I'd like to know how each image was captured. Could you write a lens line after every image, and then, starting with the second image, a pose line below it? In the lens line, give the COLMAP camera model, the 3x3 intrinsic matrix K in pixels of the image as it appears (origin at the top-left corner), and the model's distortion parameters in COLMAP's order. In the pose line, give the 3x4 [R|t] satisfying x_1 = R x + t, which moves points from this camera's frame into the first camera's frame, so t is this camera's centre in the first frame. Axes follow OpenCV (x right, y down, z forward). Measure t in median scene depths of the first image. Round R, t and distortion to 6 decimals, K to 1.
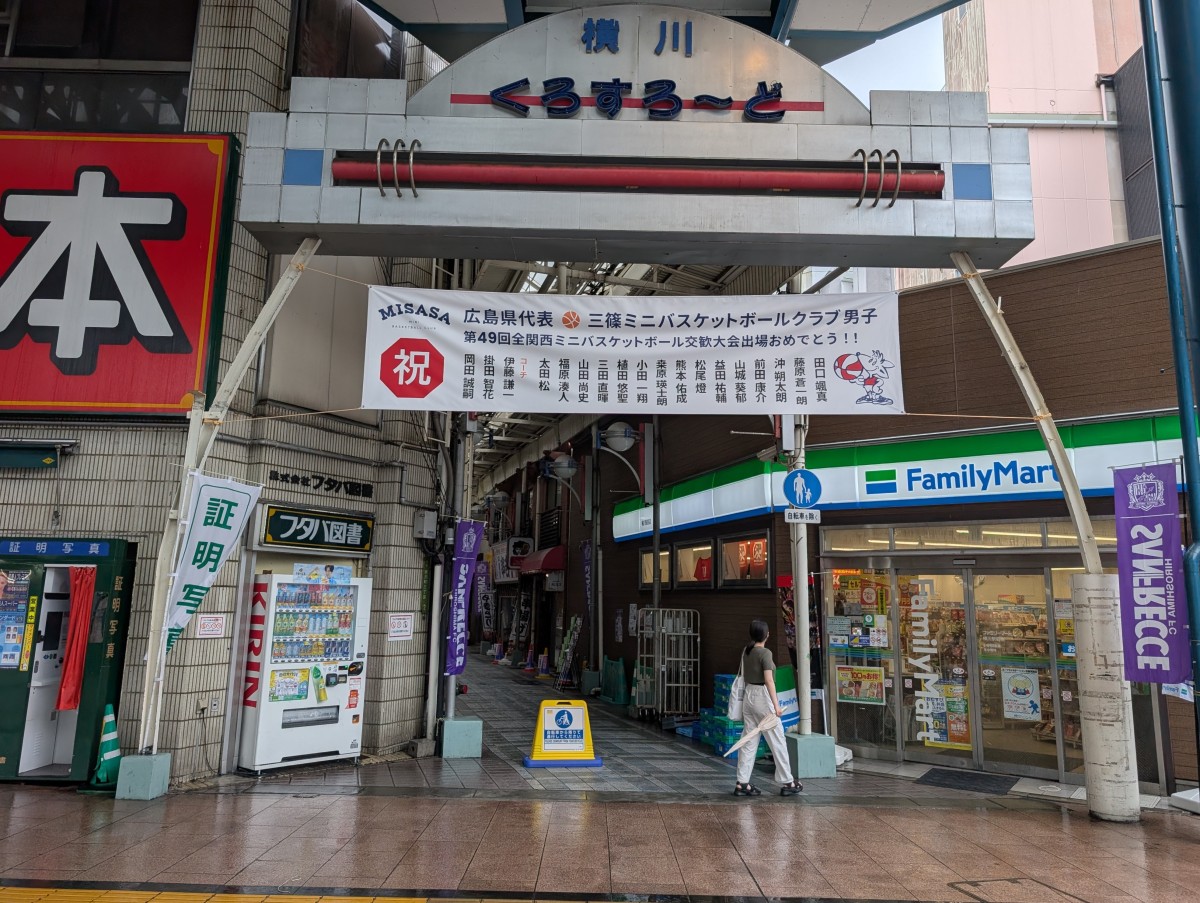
lens RADIAL K [[815.0, 0, 600.0], [0, 815.0, 451.5], [0, 0, 1]] dist [0.043415, -0.066214]
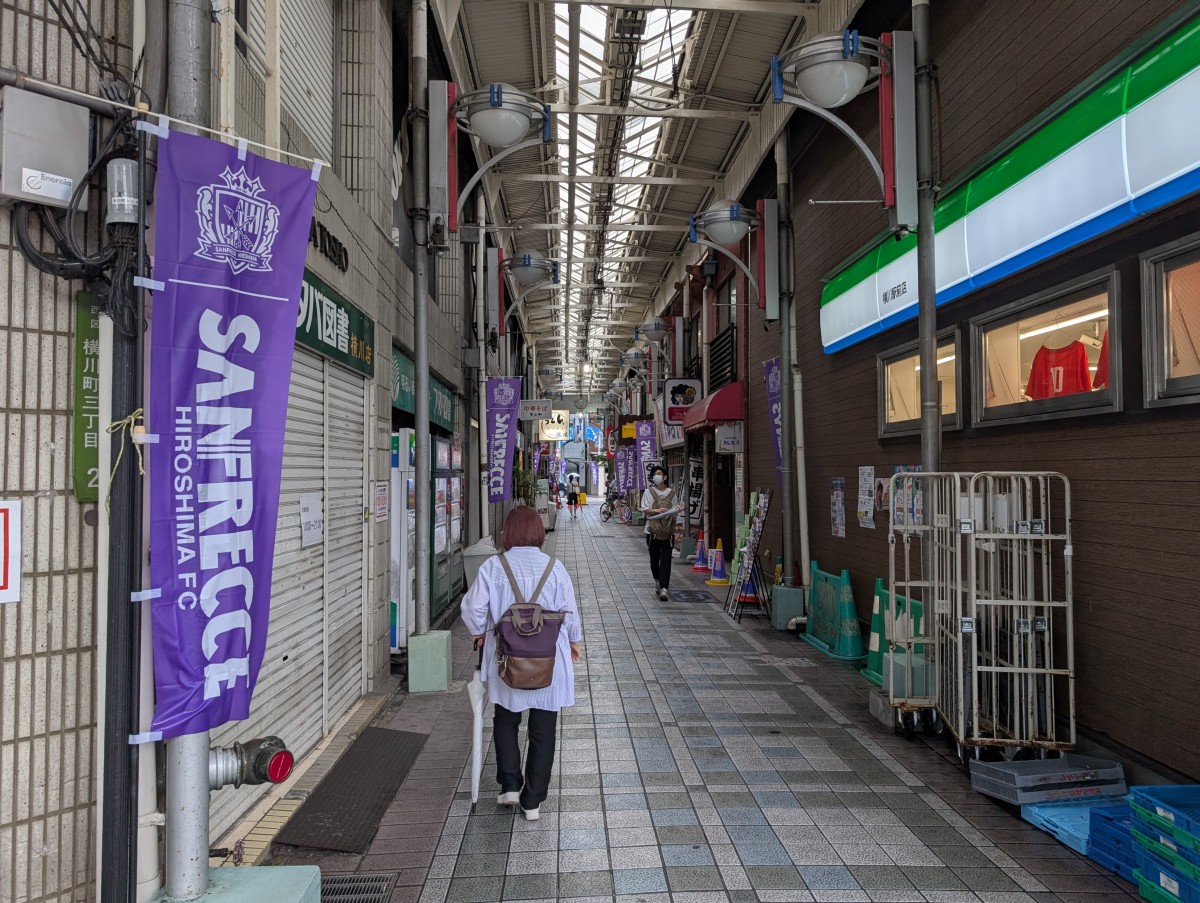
lens RADIAL K [[815.0, 0, 600.0], [0, 815.0, 451.5], [0, 0, 1]] dist [0.043415, -0.066214]
pose [[0.967925, -0.030363, -0.249398, 0.007993], [0.067938, 0.987320, 0.143470, 0.095805], [0.241879, -0.155811, 0.957715, 0.486484]]
